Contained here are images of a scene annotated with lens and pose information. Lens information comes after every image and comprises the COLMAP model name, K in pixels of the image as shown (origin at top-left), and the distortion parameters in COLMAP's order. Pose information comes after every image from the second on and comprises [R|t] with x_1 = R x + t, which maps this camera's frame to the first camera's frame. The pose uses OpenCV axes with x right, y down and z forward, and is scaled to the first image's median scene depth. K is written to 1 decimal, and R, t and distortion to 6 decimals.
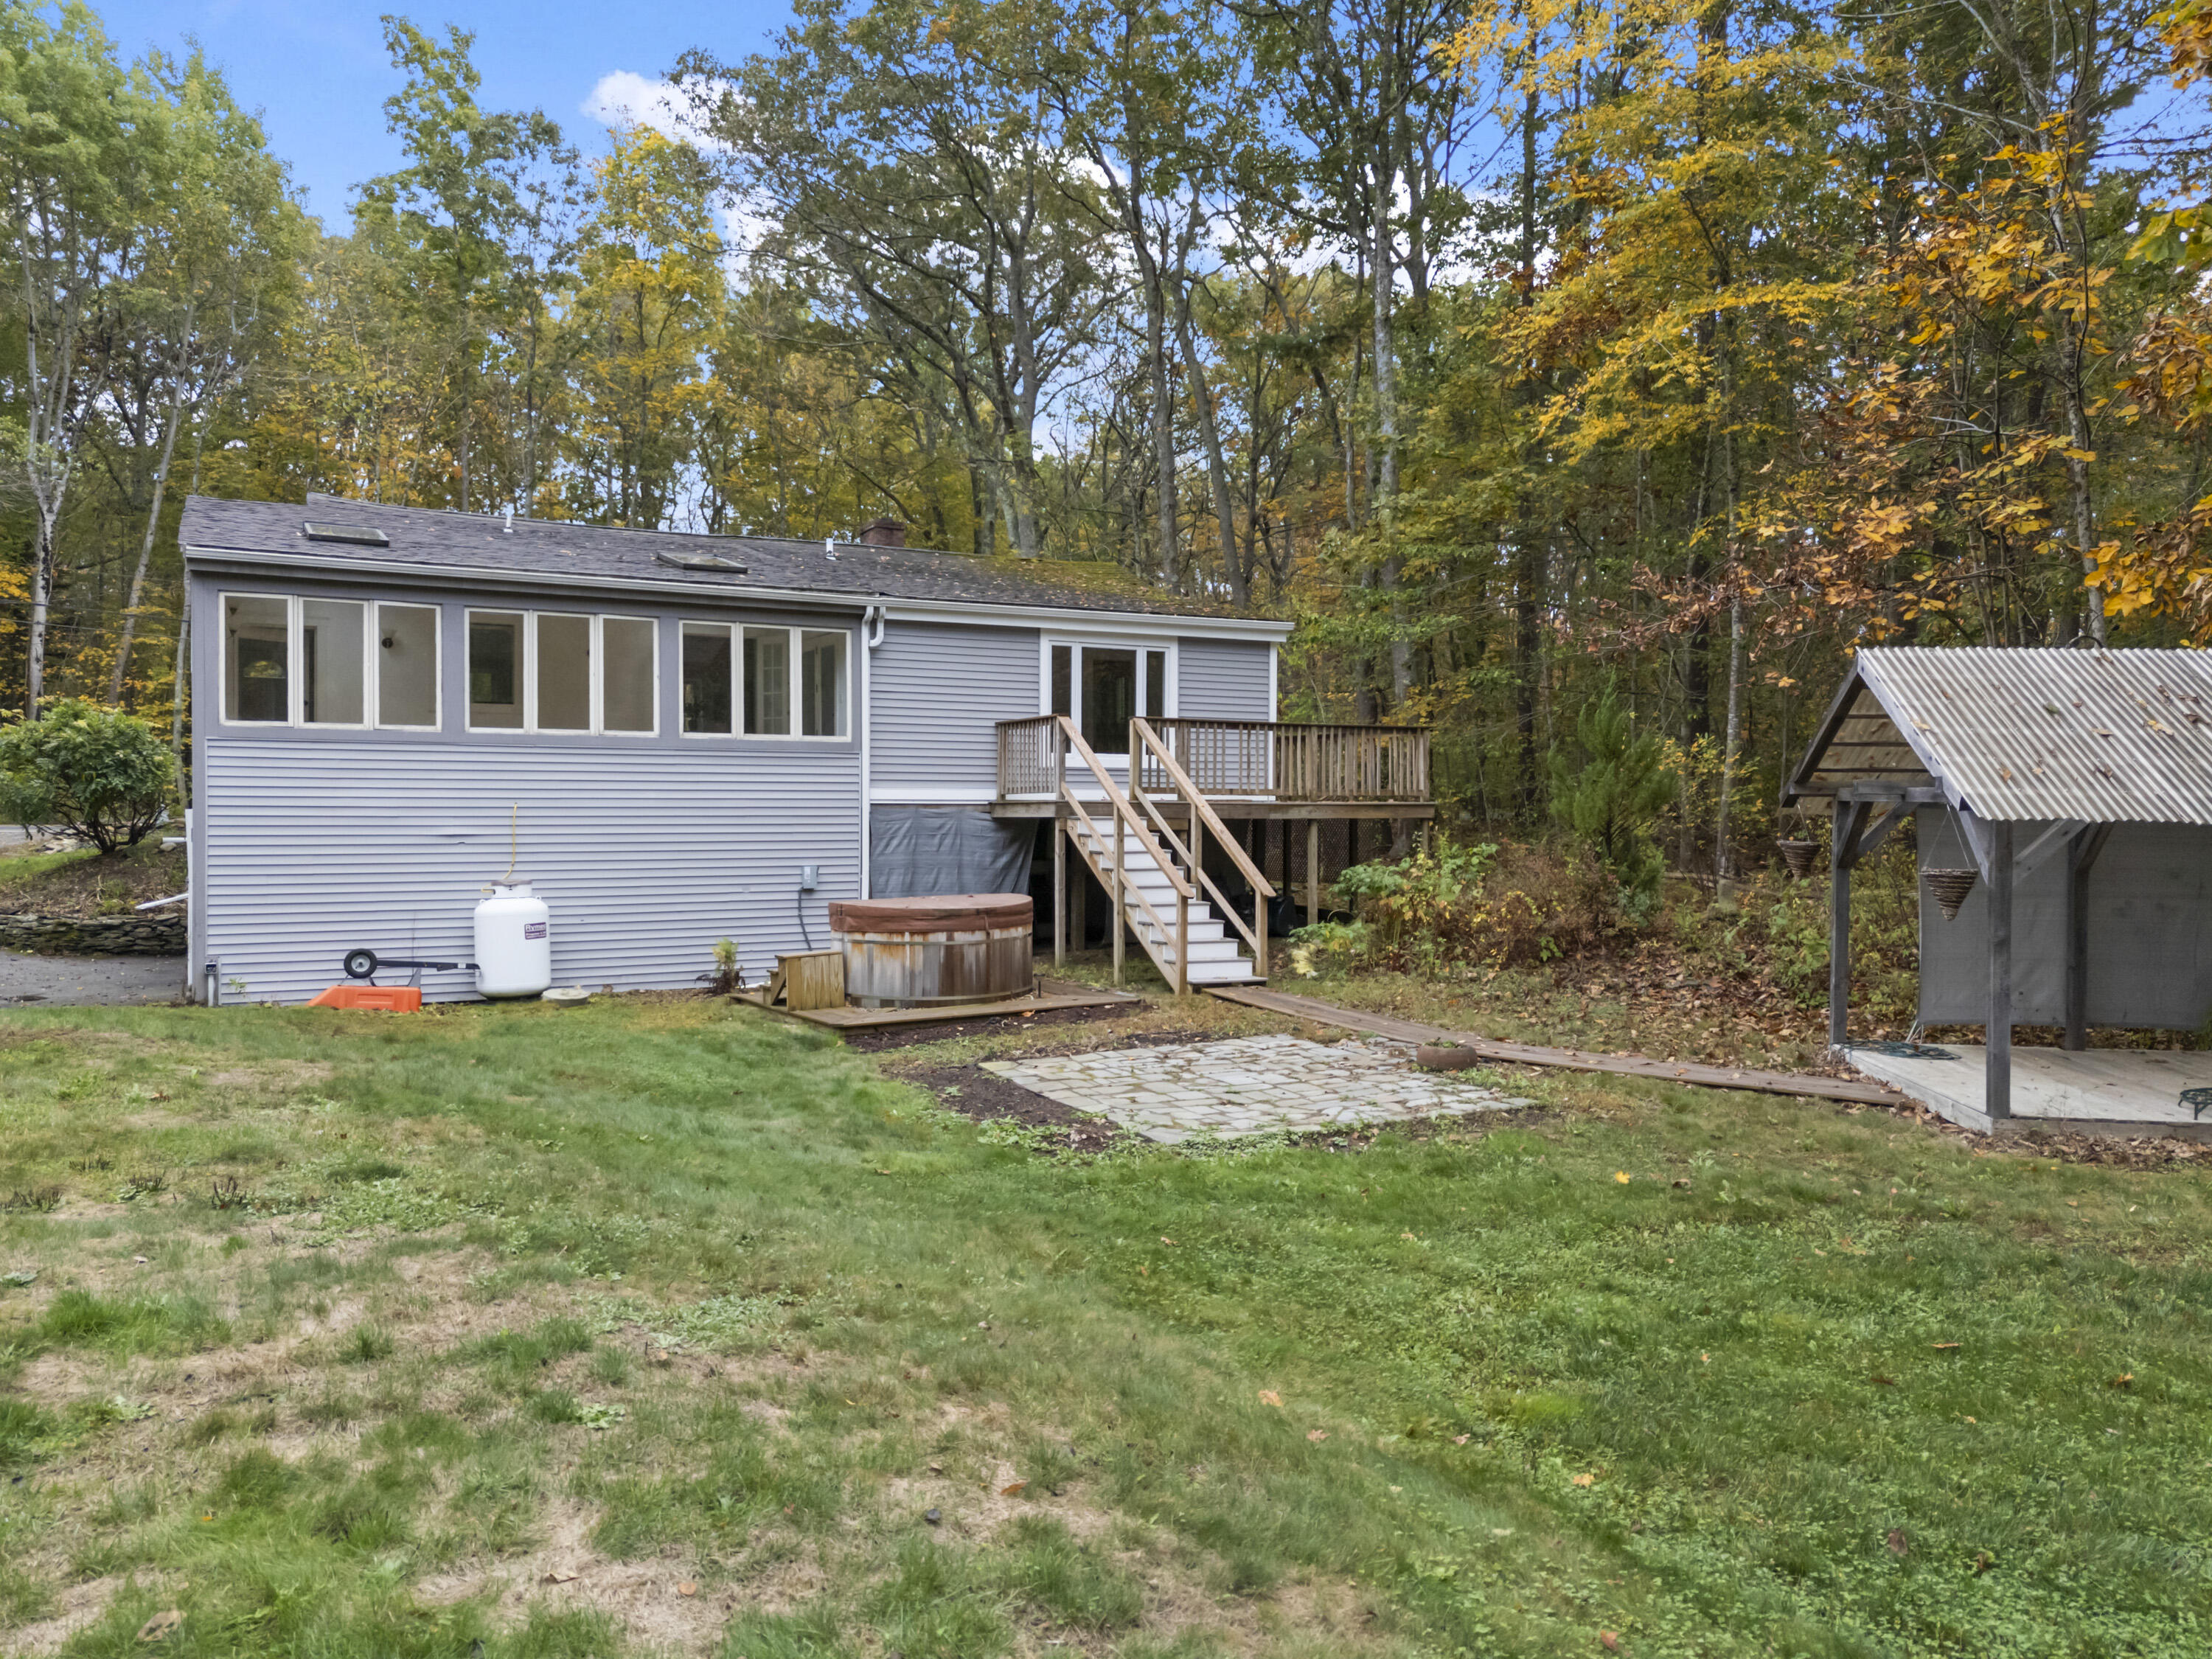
lens RADIAL K [[1535.9, 0, 1106.0], [0, 1535.9, 829.5], [0, 0, 1]] dist [0.050127, -0.063220]
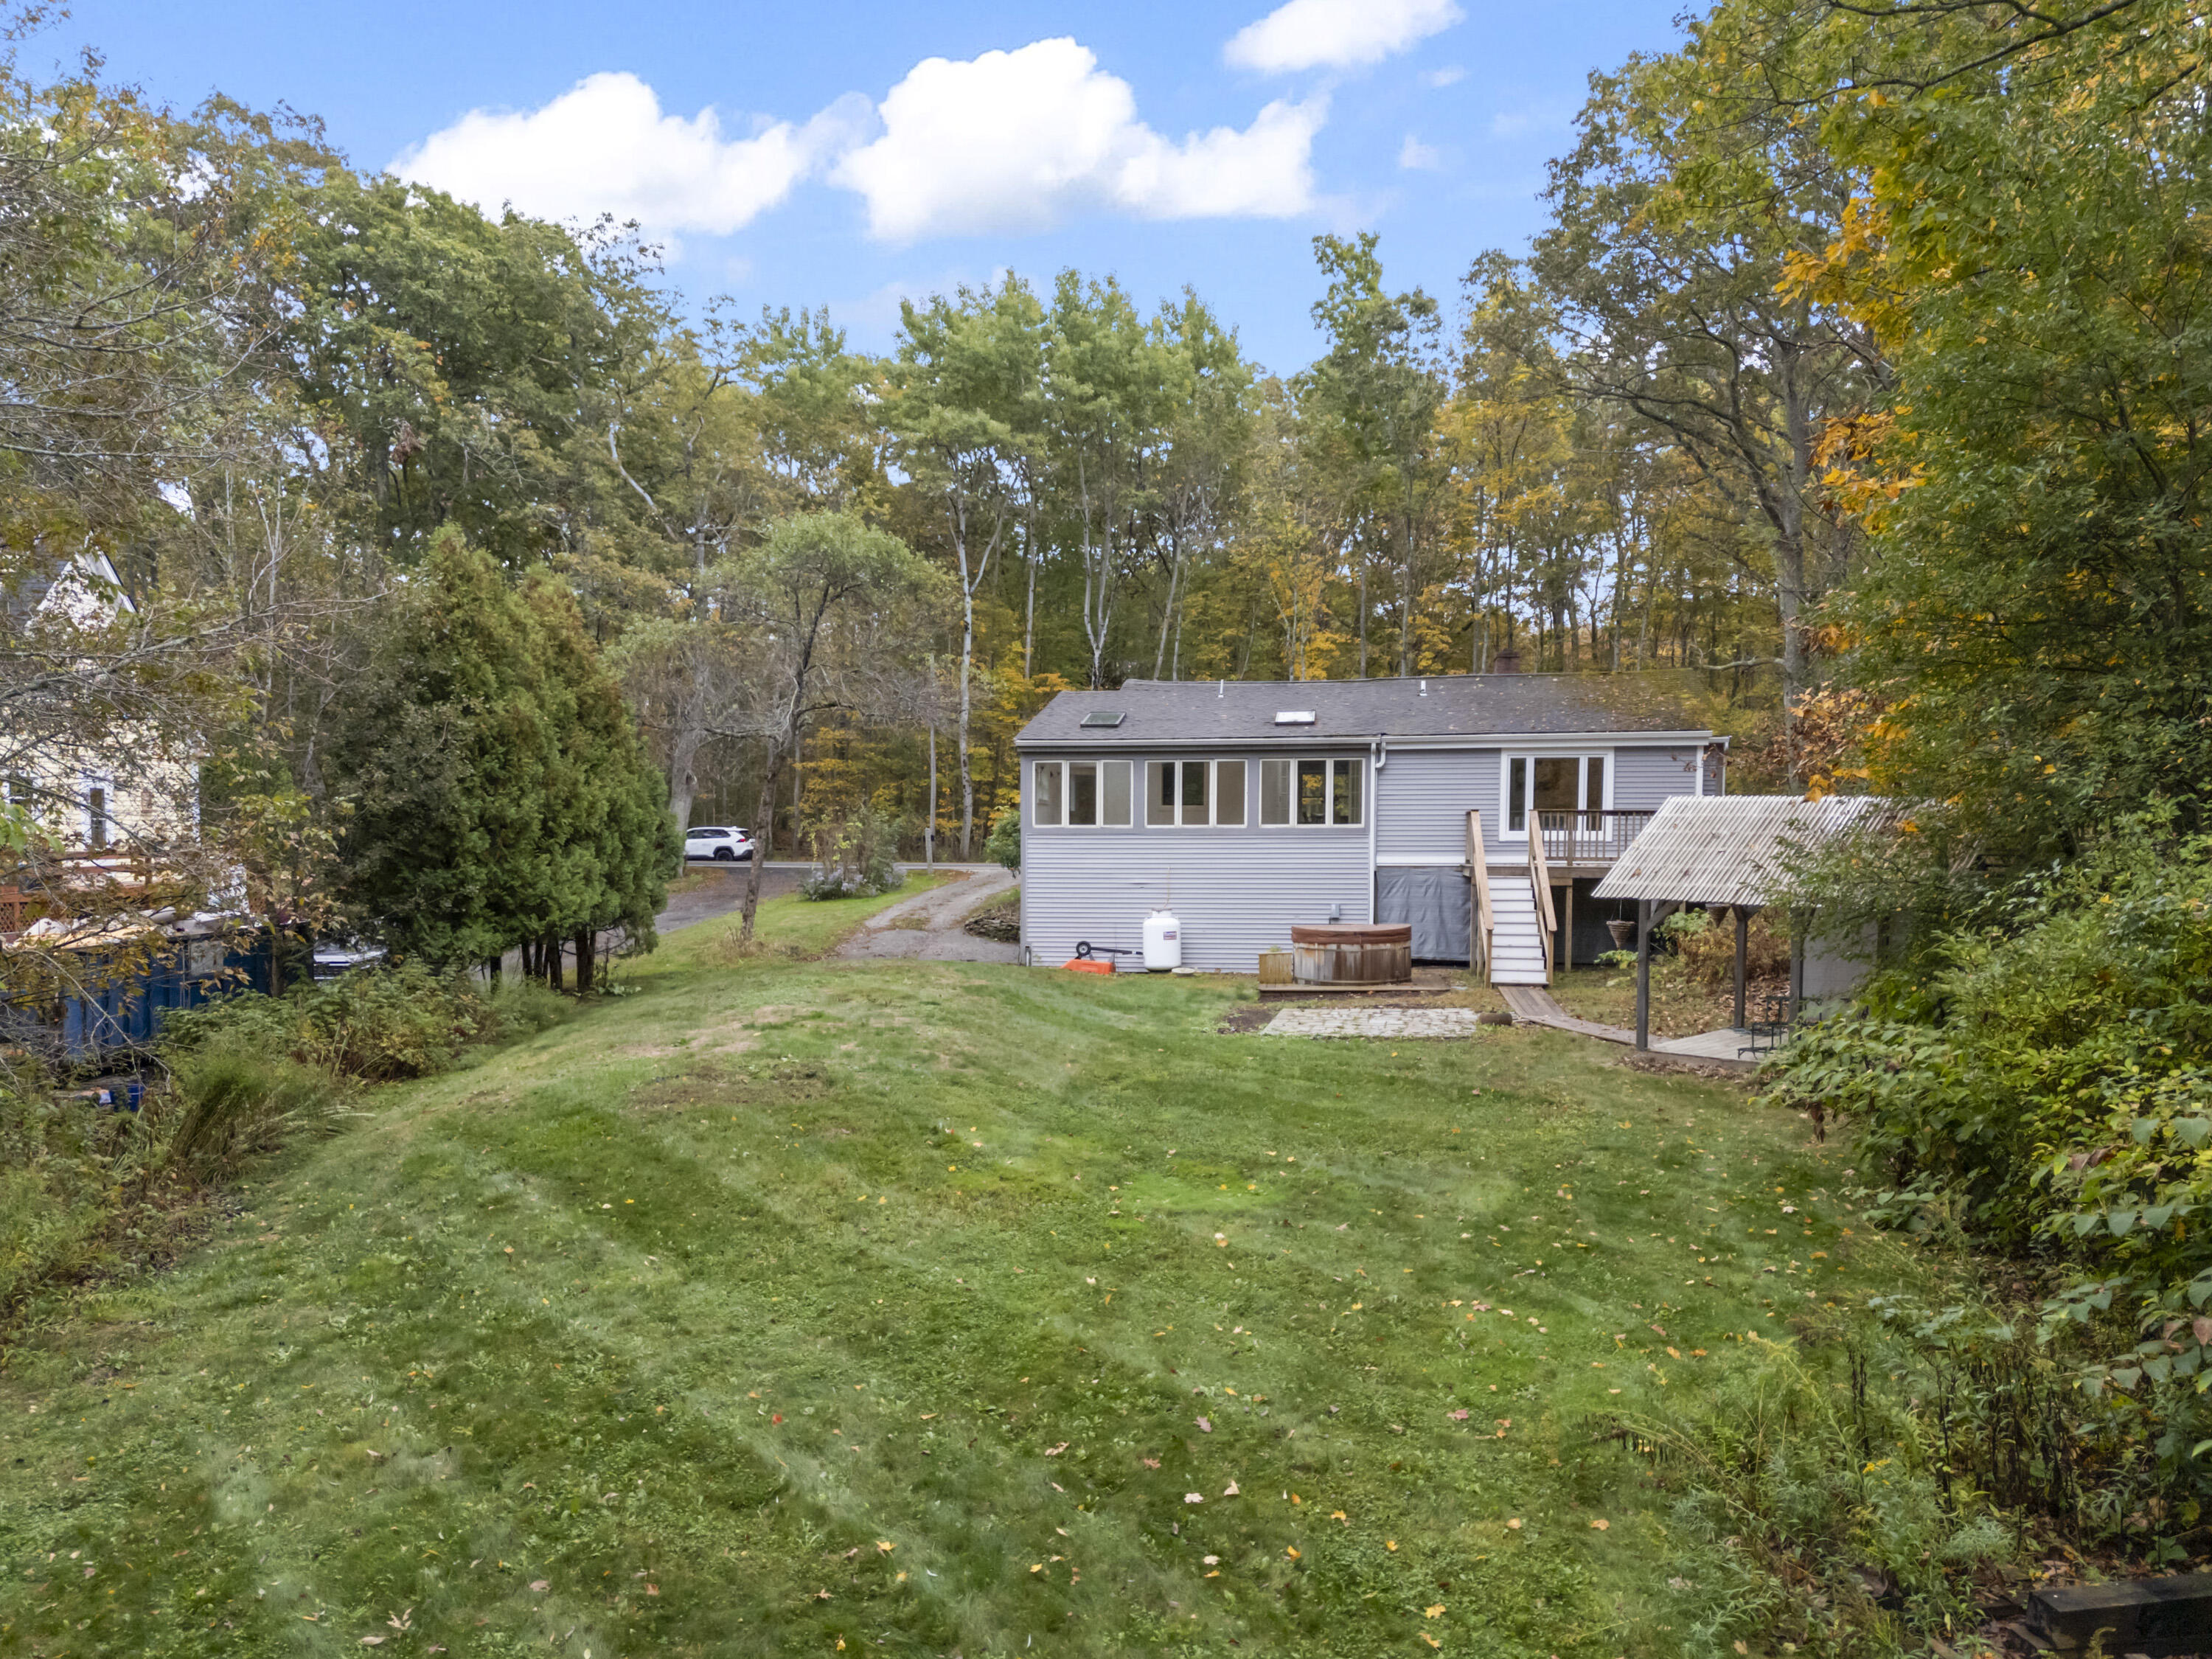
lens RADIAL K [[1621.6, 0, 1106.0], [0, 1621.6, 829.5], [0, 0, 1]] dist [0.089320, -0.082612]
pose [[0.789764, -0.004183, -0.613396, 0.590518], [-0.006843, 0.999854, -0.015629, -0.023597], [0.613372, 0.016541, 0.789621, -0.449474]]
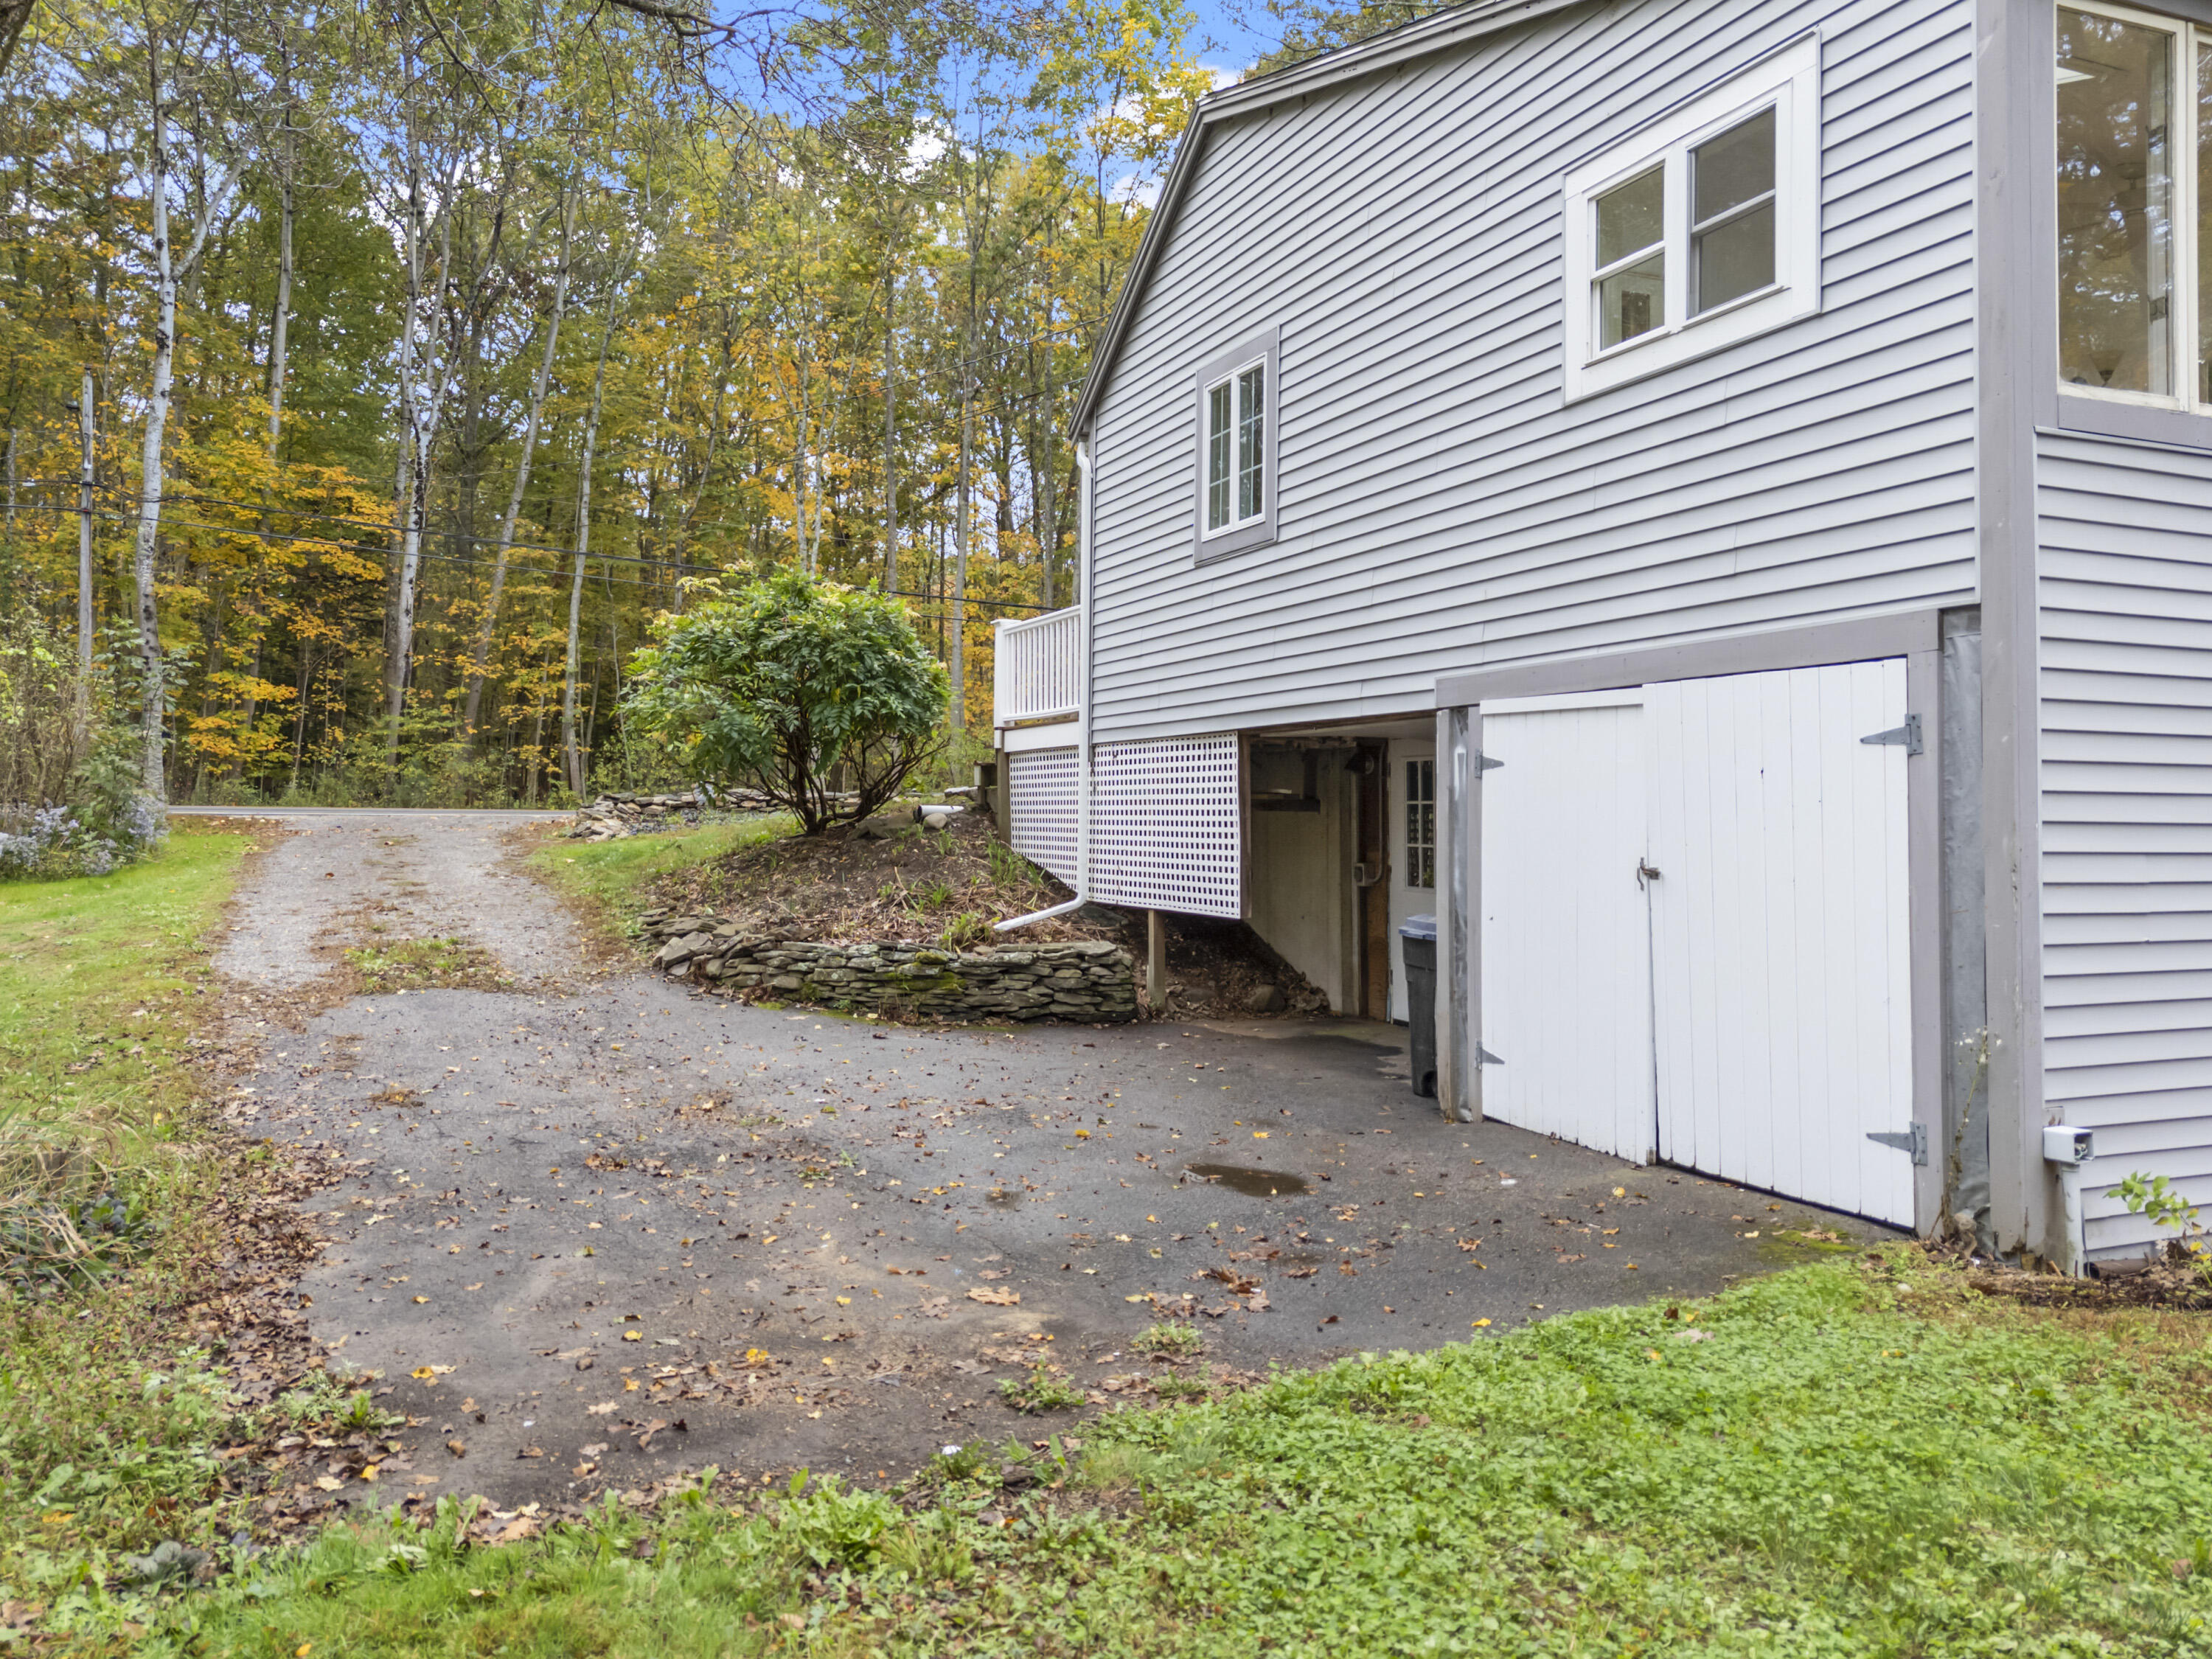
lens RADIAL K [[1535.9, 0, 1106.0], [0, 1535.9, 829.5], [0, 0, 1]] dist [0.050127, -0.063220]
pose [[0.995827, 0.002350, -0.091226, -0.648265], [-0.002698, 0.999990, -0.003692, 0.021807], [0.091216, 0.003922, 0.995823, 0.571904]]
